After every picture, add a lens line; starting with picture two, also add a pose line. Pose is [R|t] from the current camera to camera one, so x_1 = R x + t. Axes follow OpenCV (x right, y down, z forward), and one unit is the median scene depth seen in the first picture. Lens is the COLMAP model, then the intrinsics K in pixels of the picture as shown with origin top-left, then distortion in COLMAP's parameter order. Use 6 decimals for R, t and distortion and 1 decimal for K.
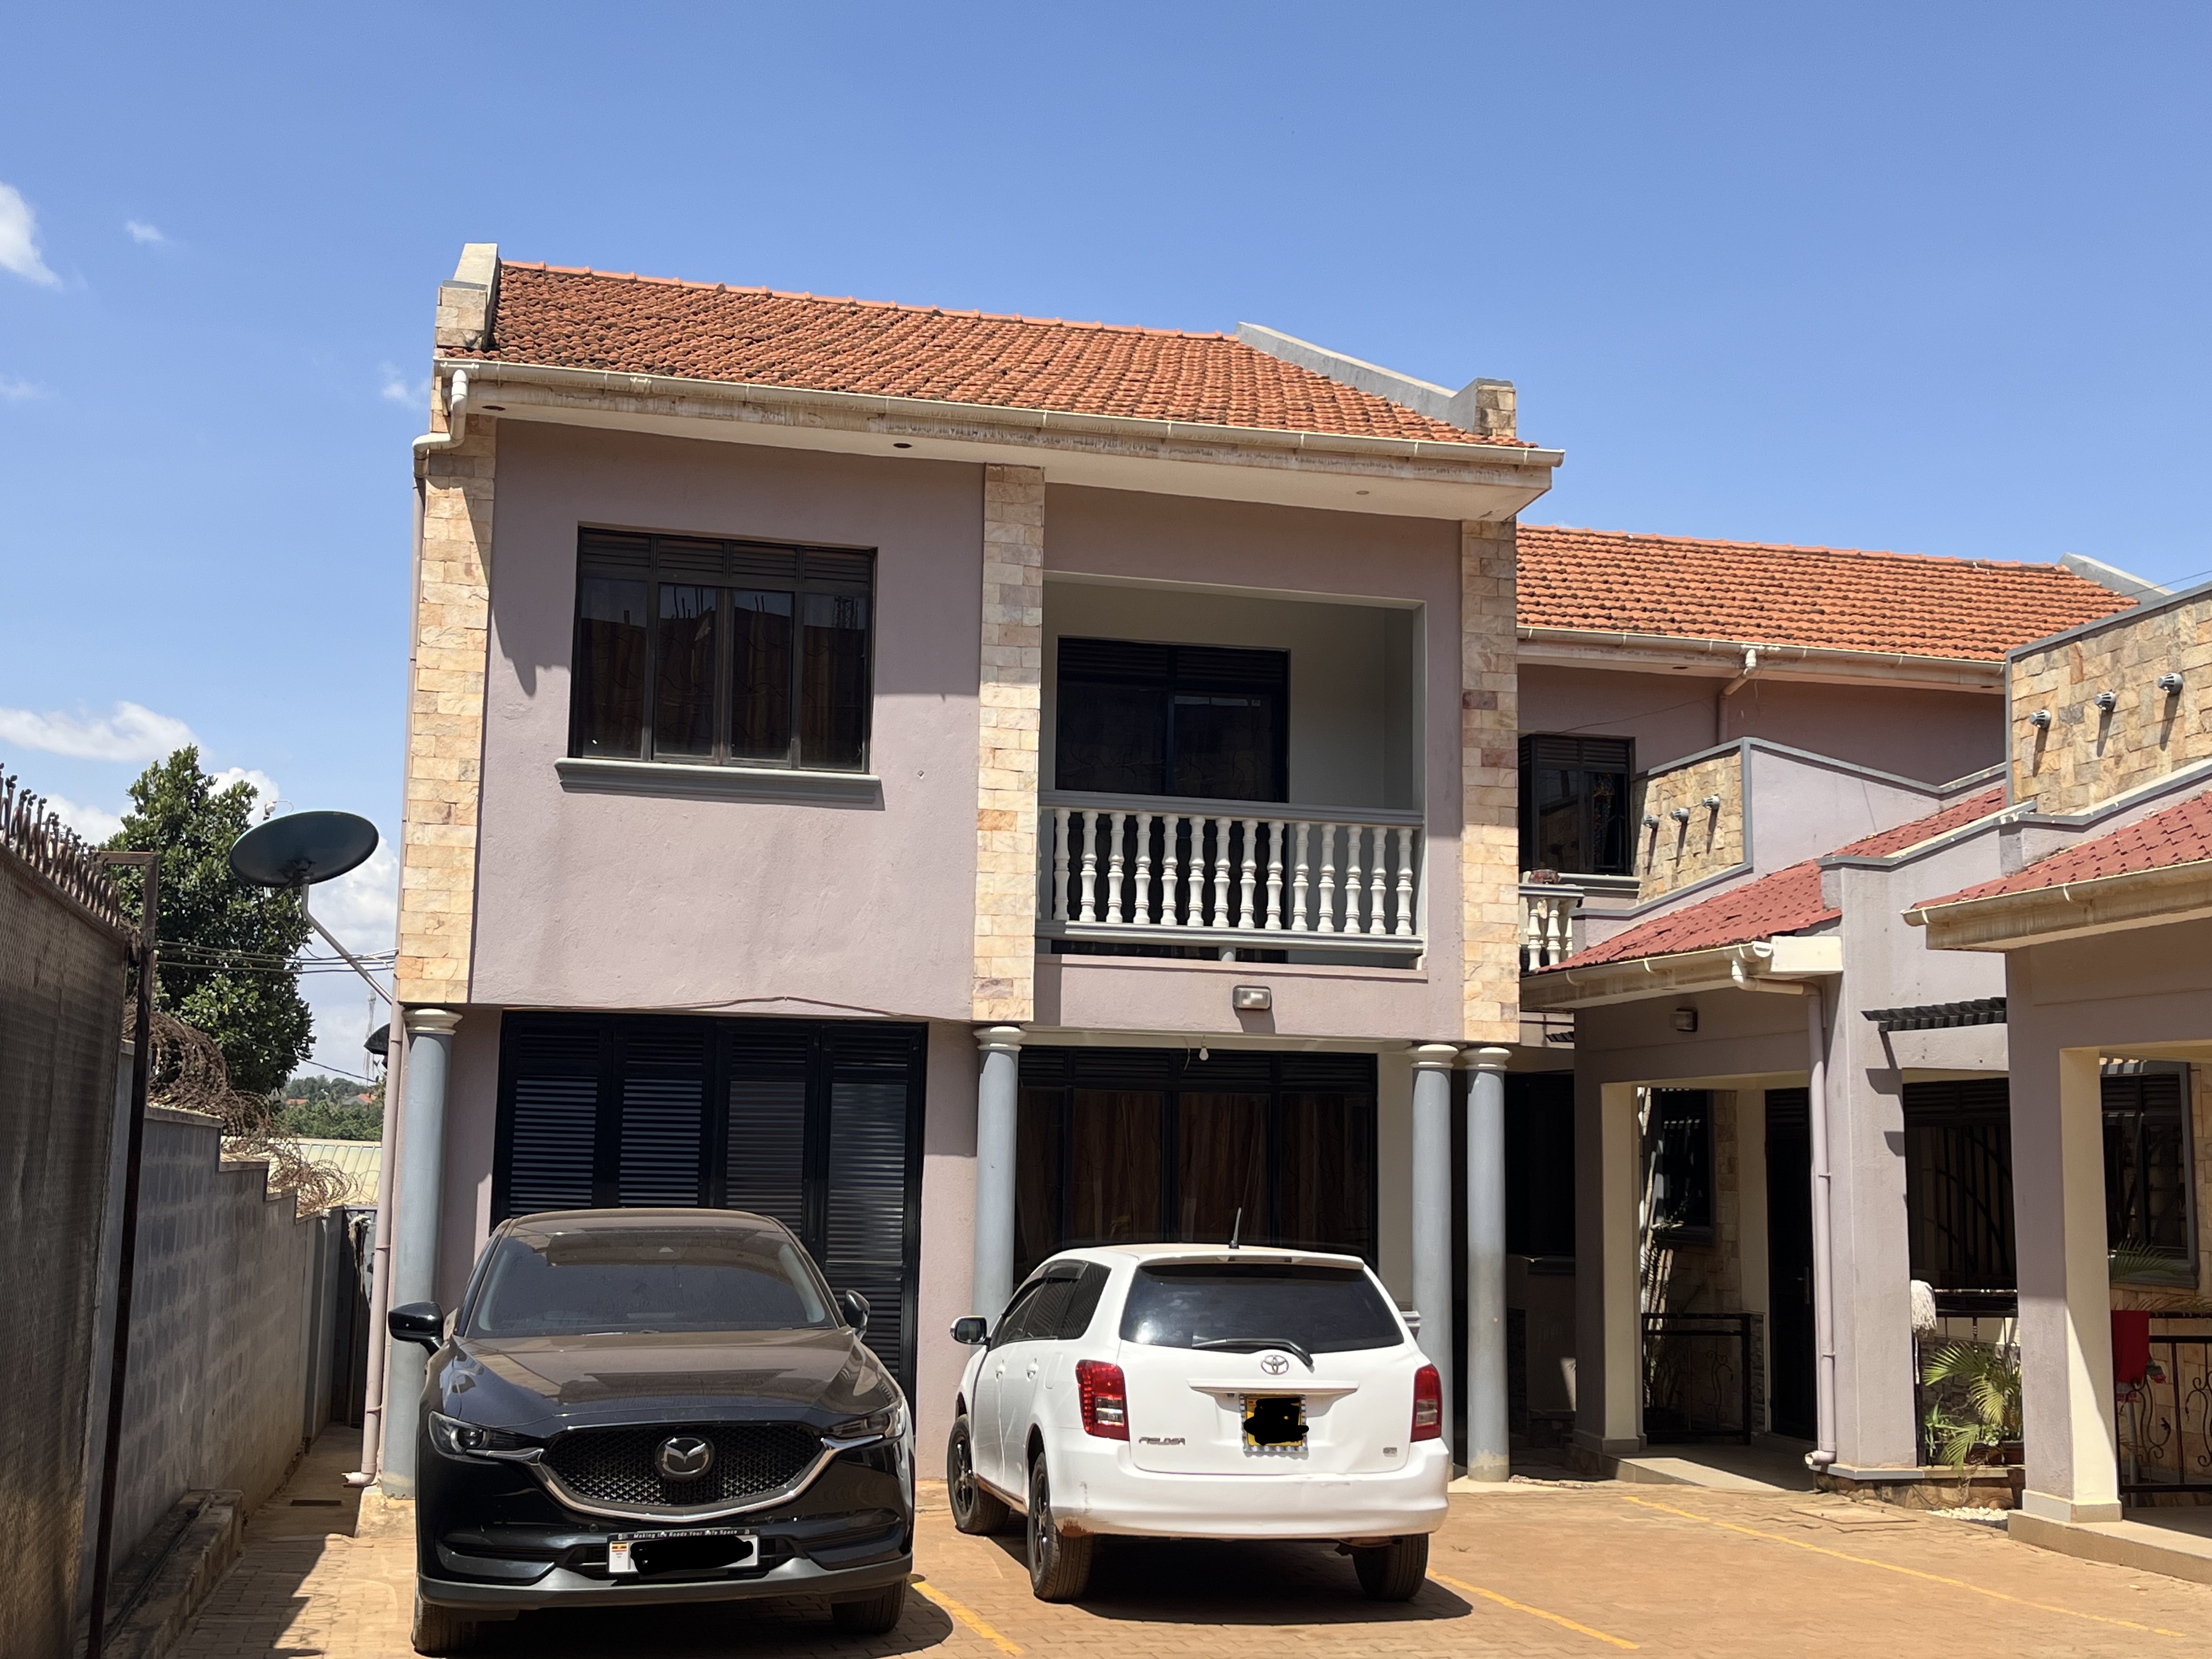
lens RADIAL K [[2403.4, 0, 1093.2], [0, 2403.4, 857.3], [0, 0, 1]] dist [0.130350, -0.322201]
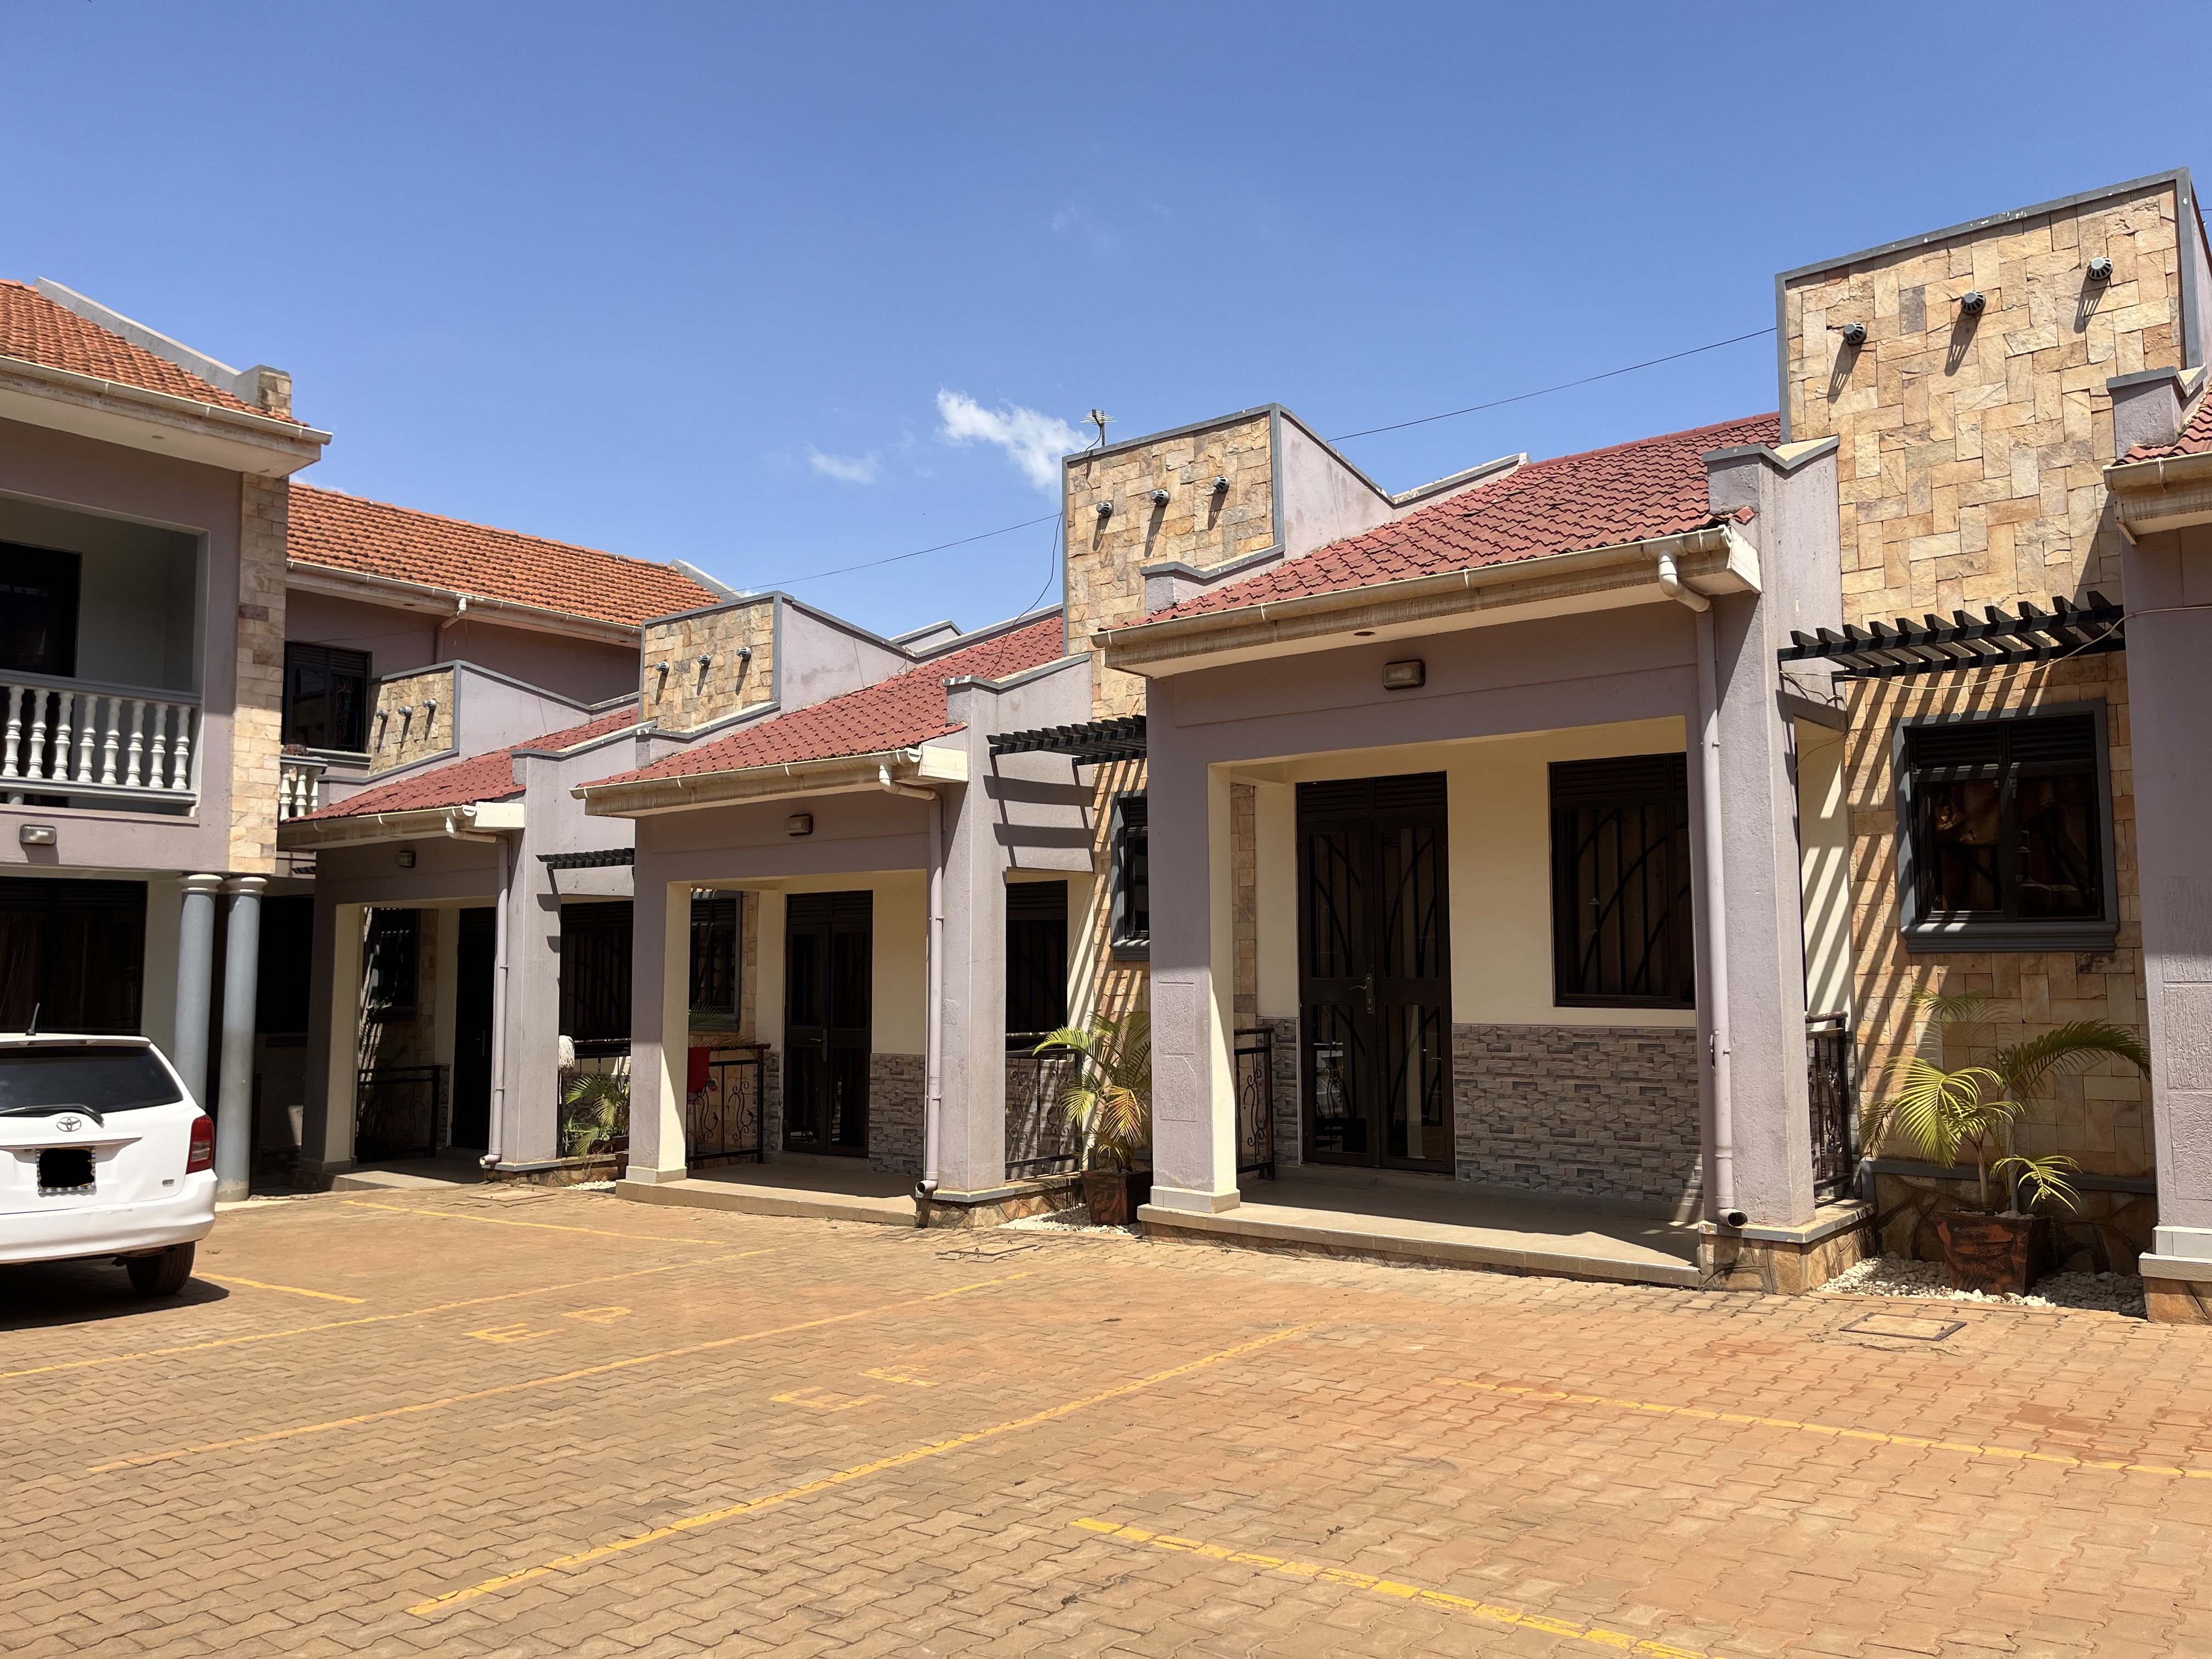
lens RADIAL K [[1658.7, 0, 1113.6], [0, 1658.7, 826.4], [0, 0, 1]] dist [0.079267, -0.098650]
pose [[0.794261, 0.032901, 0.606685, -0.020133], [-0.060597, 0.997844, 0.025217, -0.000644], [-0.604547, -0.056792, 0.794542, -0.014467]]
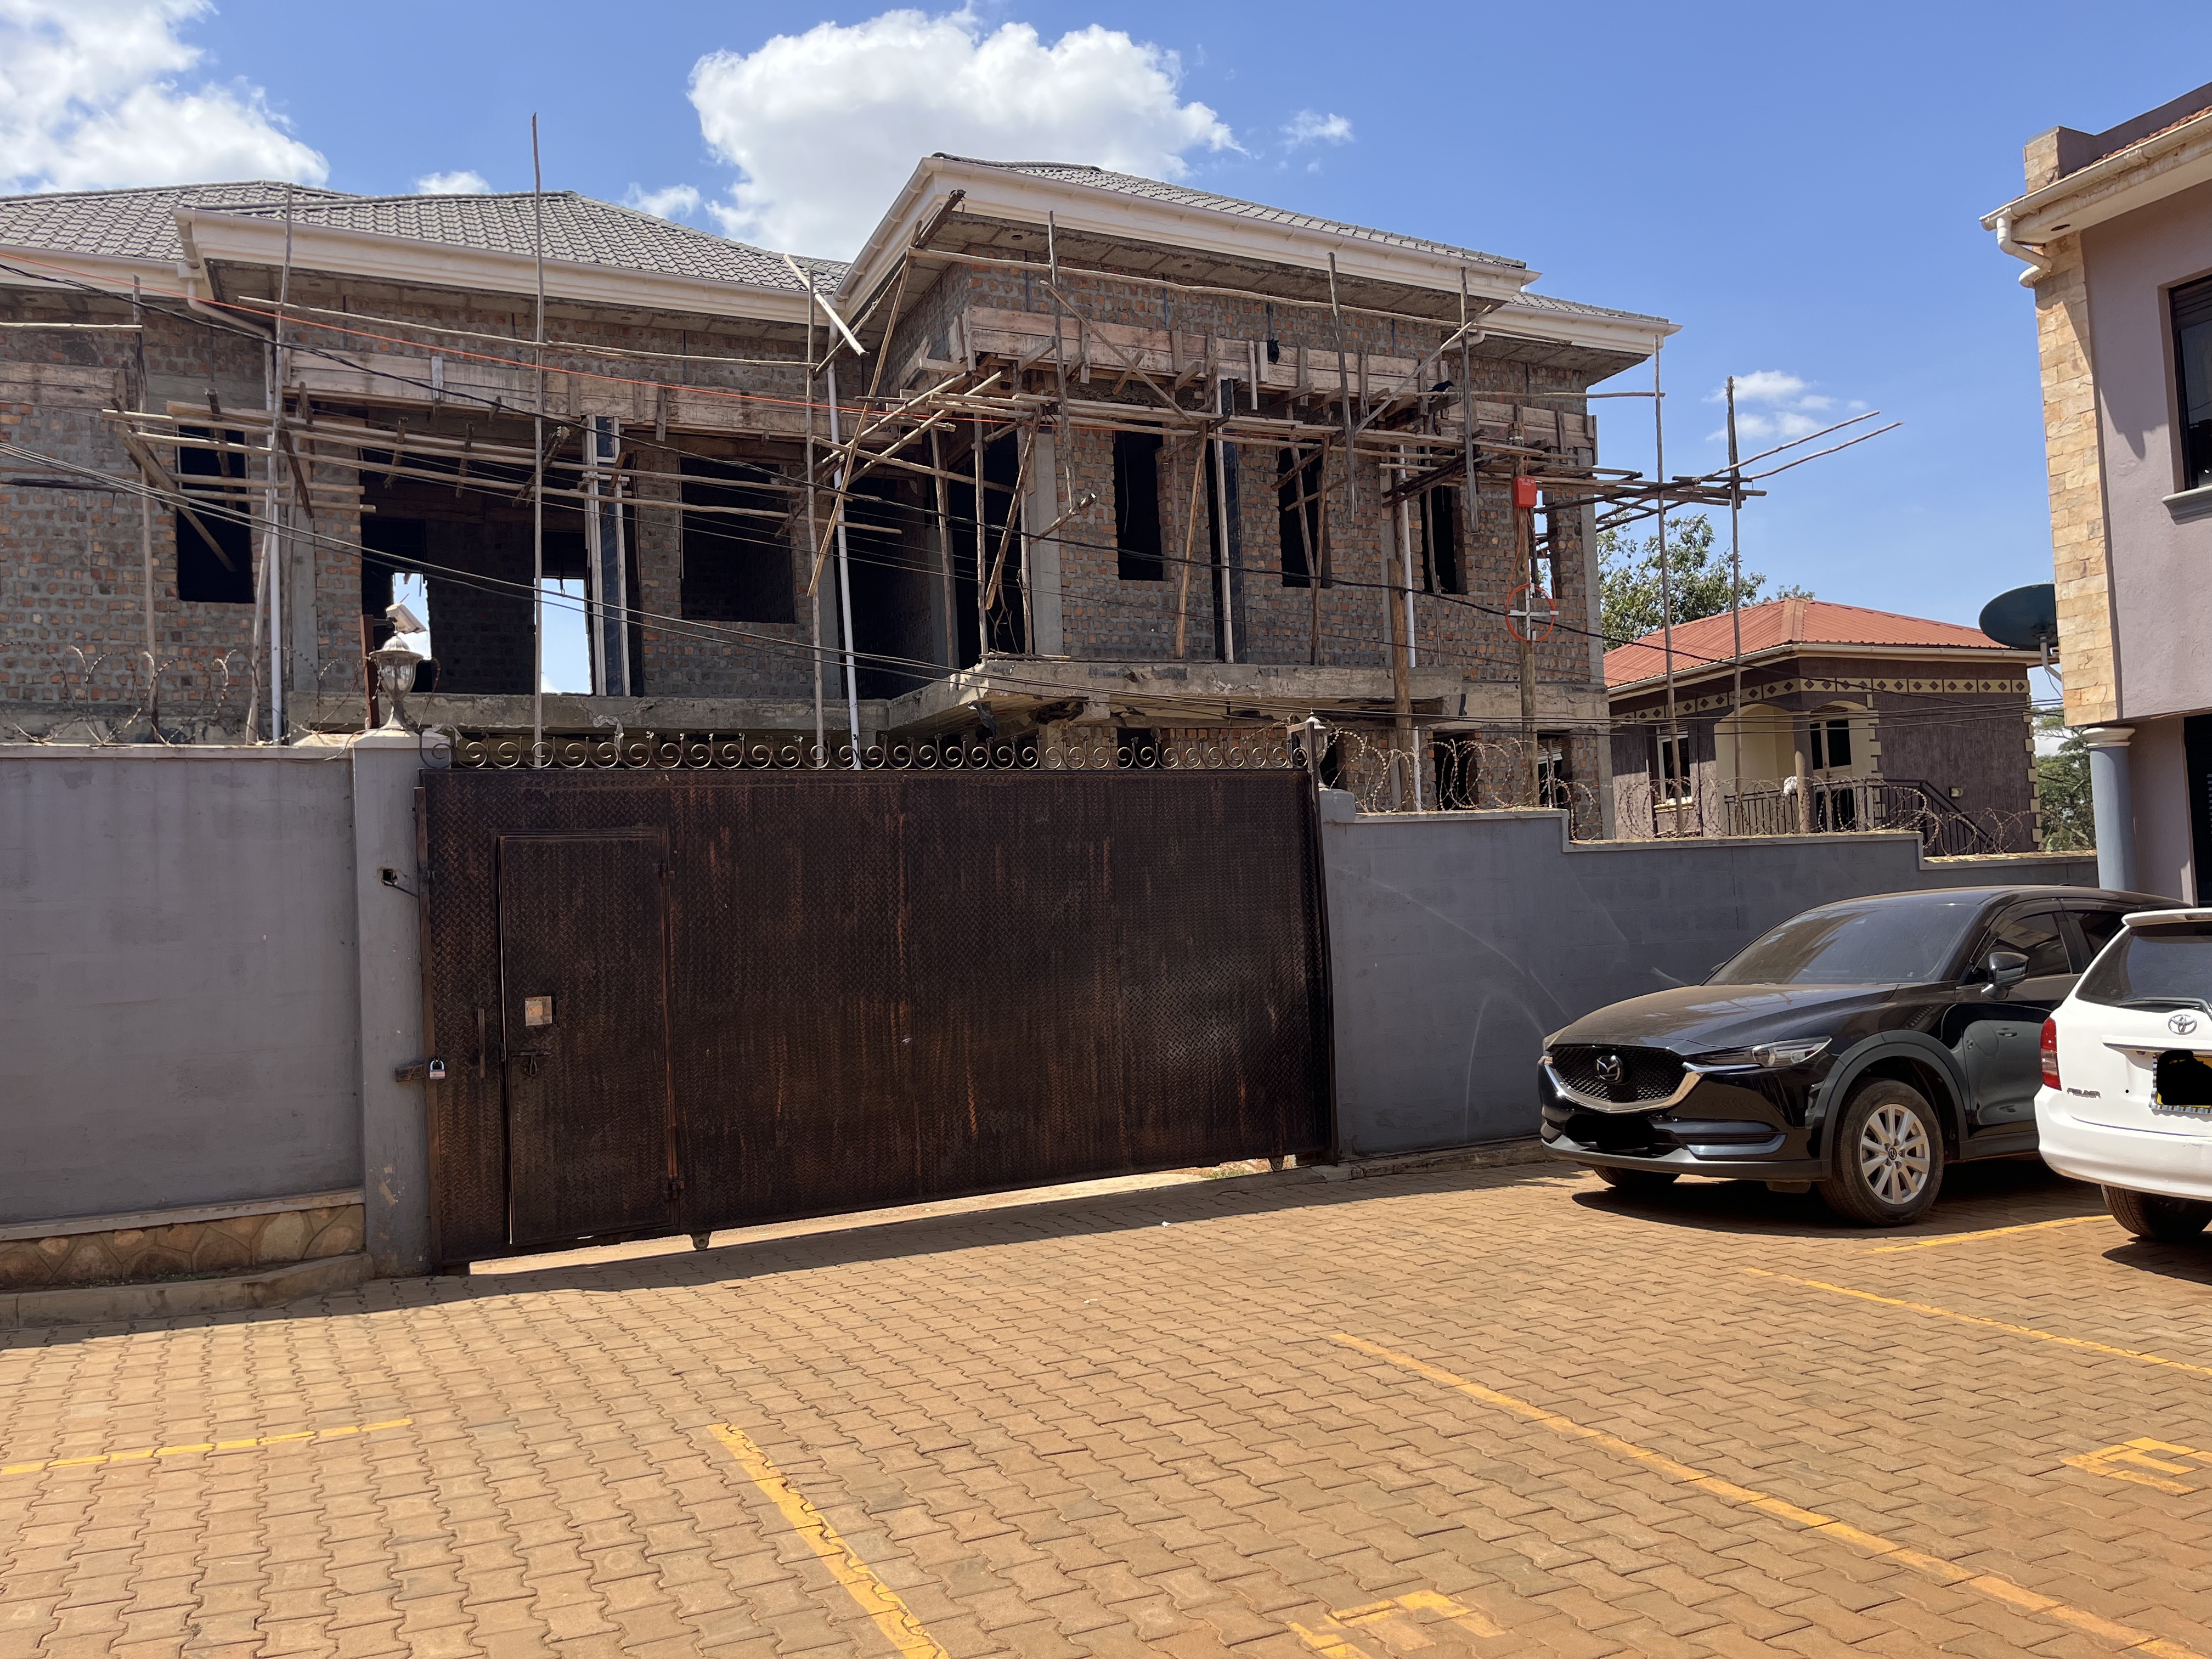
lens RADIAL K [[1685.8, 0, 1132.5], [0, 1685.8, 850.3], [0, 0, 1]] dist [0.064096, -0.096812]
pose [[0.209508, -0.069294, -0.975348, 0.412279], [0.178786, 0.983385, -0.031461, 0.056207], [0.961323, -0.167787, 0.218416, 0.293246]]
